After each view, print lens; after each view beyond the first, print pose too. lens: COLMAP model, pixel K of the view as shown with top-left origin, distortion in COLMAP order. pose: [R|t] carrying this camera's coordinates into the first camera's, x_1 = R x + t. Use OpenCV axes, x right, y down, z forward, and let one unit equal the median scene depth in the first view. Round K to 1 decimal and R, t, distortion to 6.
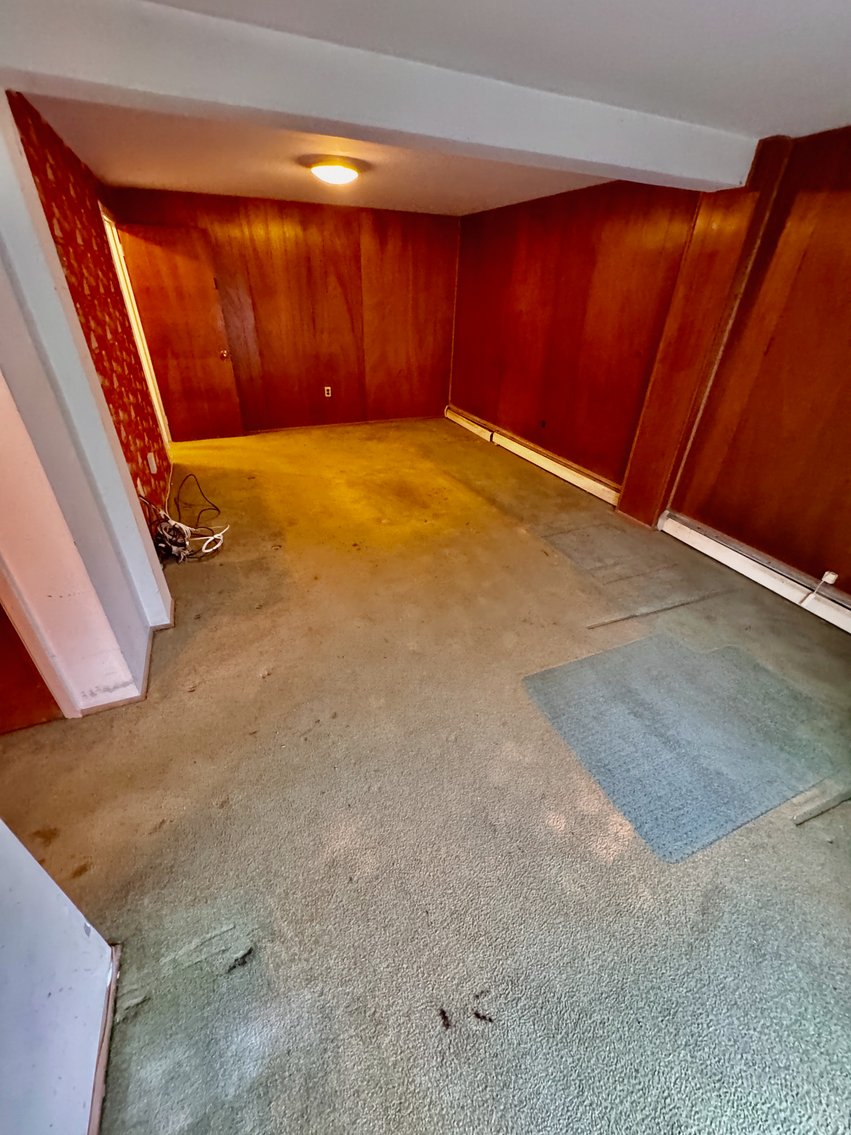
lens RADIAL K [[471.7, 0, 425.5], [0, 471.7, 567.5], [0, 0, 1]] dist [0.001626, 0.000208]
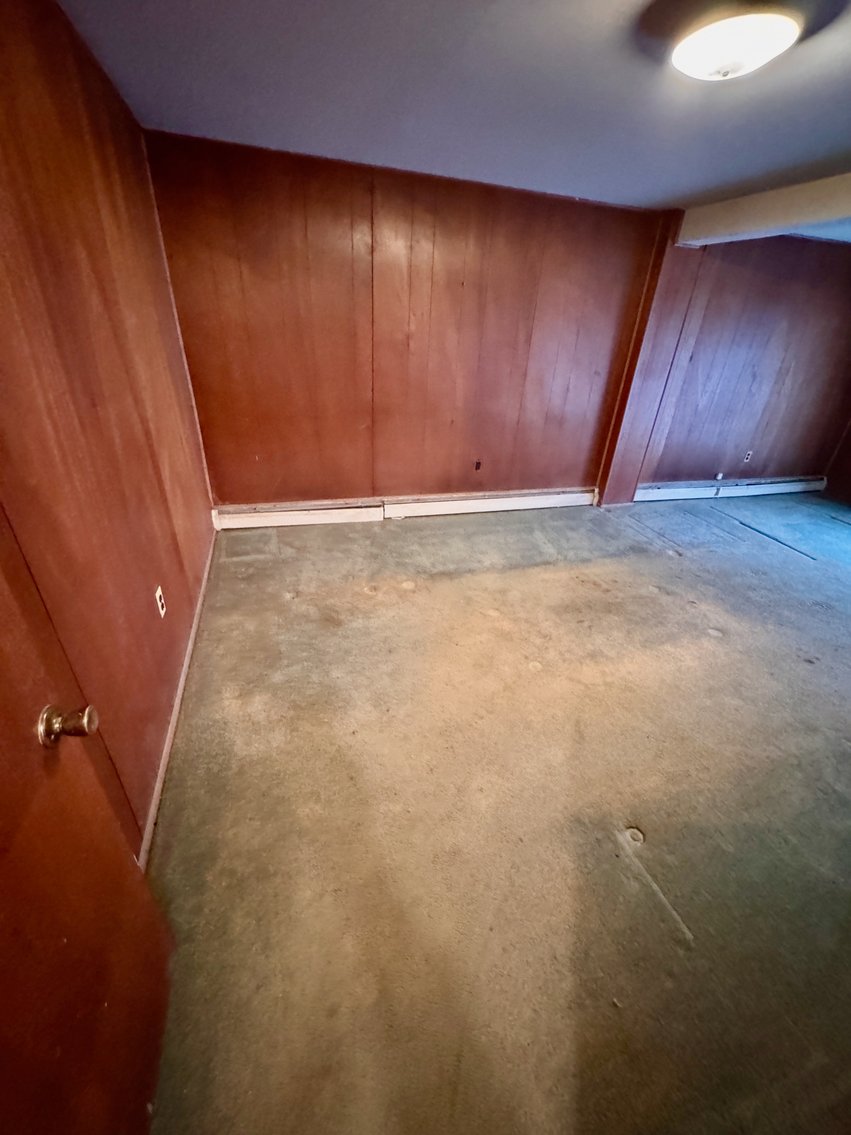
lens RADIAL K [[471.7, 0, 425.5], [0, 471.7, 567.5], [0, 0, 1]] dist [0.001626, 0.000208]
pose [[0.092767, -0.484040, 0.870115, -0.624738], [0.461033, 0.795442, 0.393346, -0.589971], [-0.882521, 0.364662, 0.296949, 1.009164]]
